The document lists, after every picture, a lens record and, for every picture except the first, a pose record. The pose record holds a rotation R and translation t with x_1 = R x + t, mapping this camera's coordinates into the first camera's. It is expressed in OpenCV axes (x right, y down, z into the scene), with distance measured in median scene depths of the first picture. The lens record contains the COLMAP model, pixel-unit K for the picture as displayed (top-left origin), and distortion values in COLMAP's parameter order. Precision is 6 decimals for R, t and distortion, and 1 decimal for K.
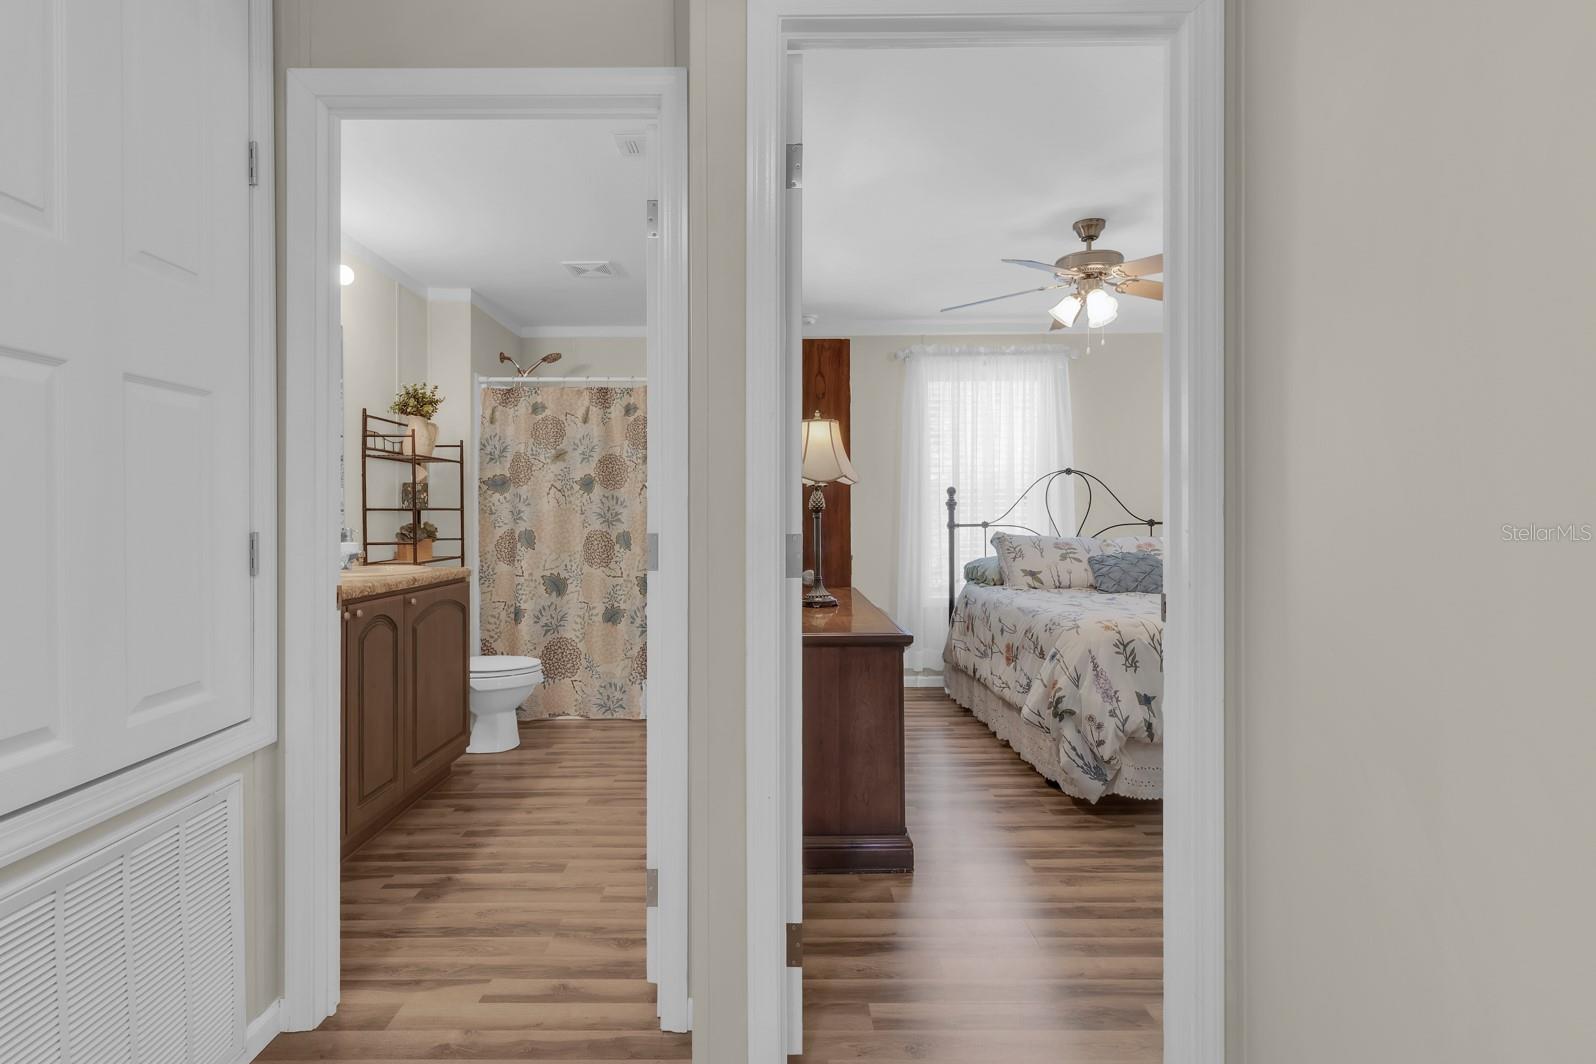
lens RADIAL K [[809.9, 0, 800.1], [0, 809.9, 509.8], [0, 0, 1]] dist [0.000307, 0.000341]
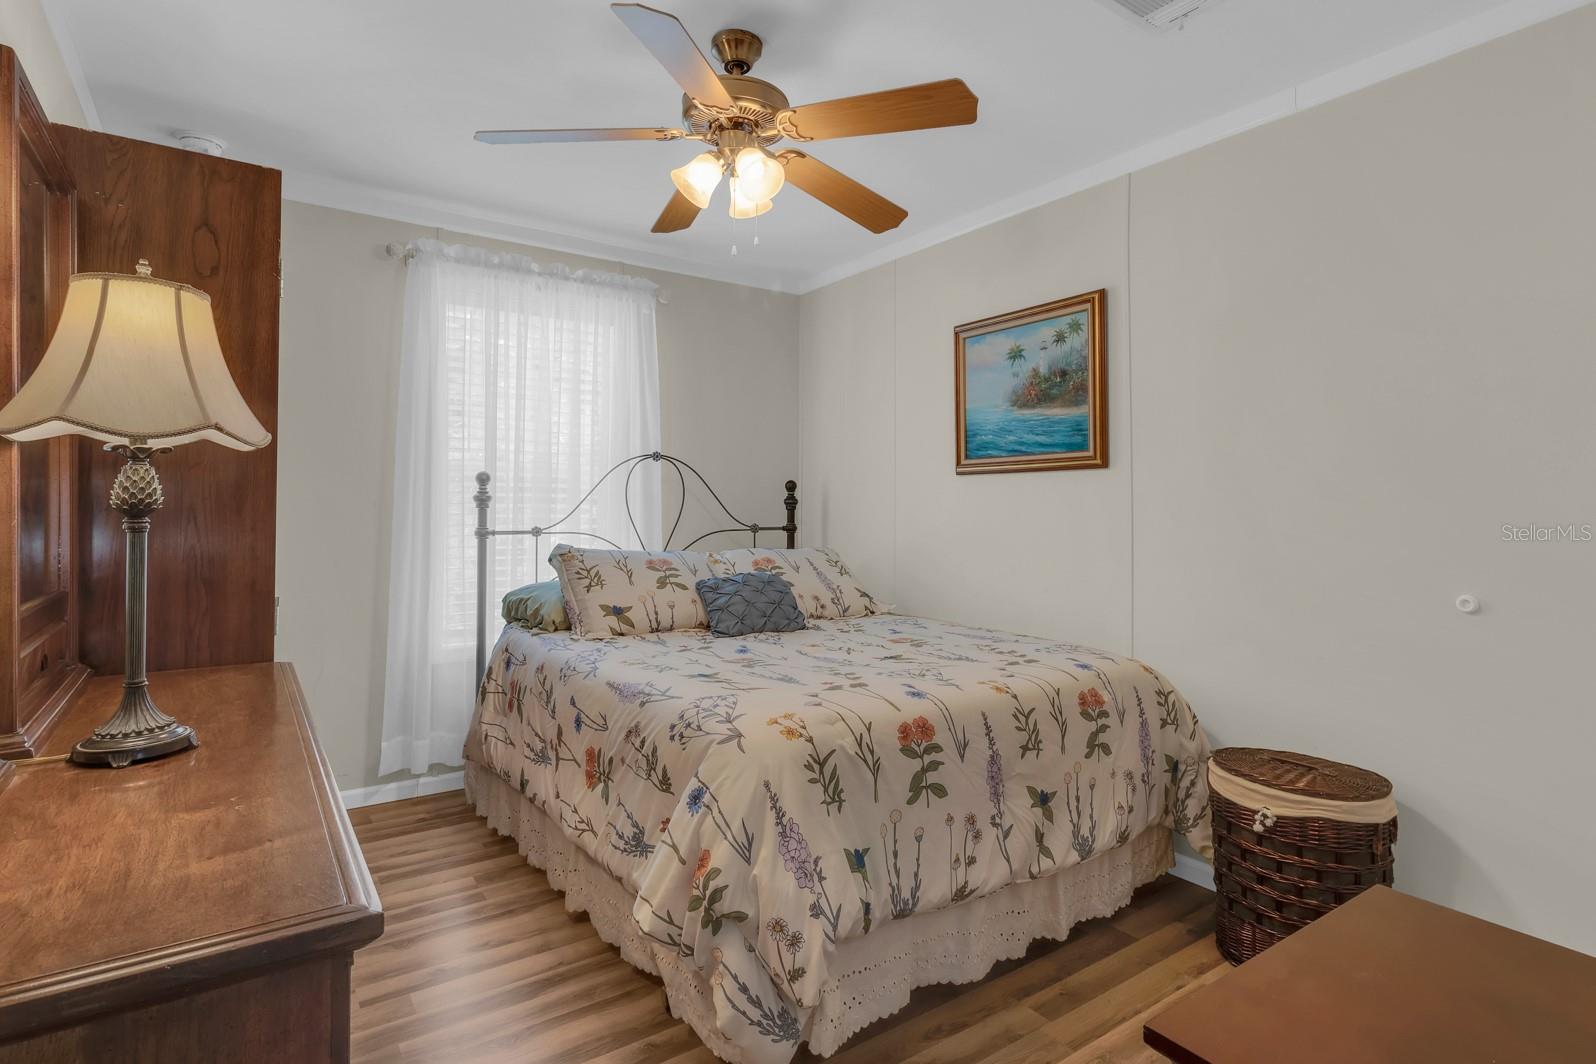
lens RADIAL K [[809.9, 0, 800.1], [0, 809.9, 509.8], [0, 0, 1]] dist [0.000307, 0.000341]
pose [[0.841363, 0.013257, 0.540308, 0.063632], [-0.017150, 0.999851, 0.002174, -0.005118], [-0.540198, -0.011095, 0.841465, 0.396666]]
